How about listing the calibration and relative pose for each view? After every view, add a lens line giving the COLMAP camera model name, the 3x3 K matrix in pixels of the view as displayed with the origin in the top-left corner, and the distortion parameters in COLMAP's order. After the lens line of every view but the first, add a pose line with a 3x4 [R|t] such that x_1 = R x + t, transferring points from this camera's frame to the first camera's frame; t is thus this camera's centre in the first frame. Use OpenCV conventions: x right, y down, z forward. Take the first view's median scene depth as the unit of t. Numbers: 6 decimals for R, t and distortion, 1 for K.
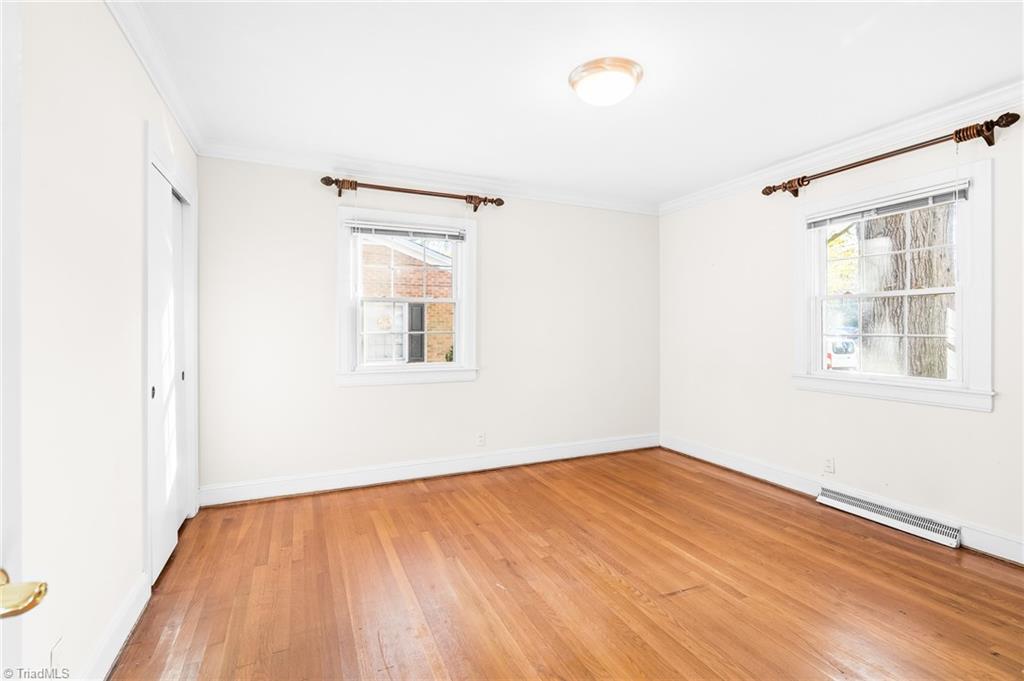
lens RADIAL K [[465.2, 0, 512.6], [0, 465.2, 333.0], [0, 0, 1]] dist [-0.008694, 0.002742]
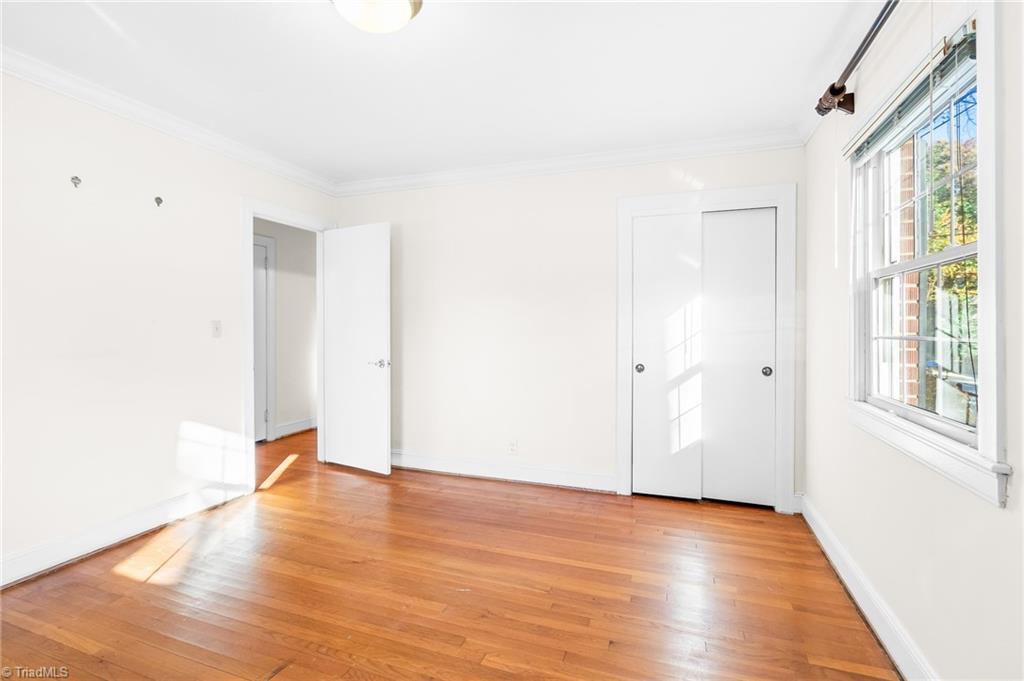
lens RADIAL K [[465.2, 0, 516.5], [0, 465.2, 331.7], [0, 0, 1]] dist [-0.008694, 0.002742]
pose [[-0.690862, 0.004376, -0.722974, 0.545522], [-0.006553, 0.999903, 0.012314, -0.010005], [0.722957, 0.013245, -0.690766, 1.583217]]
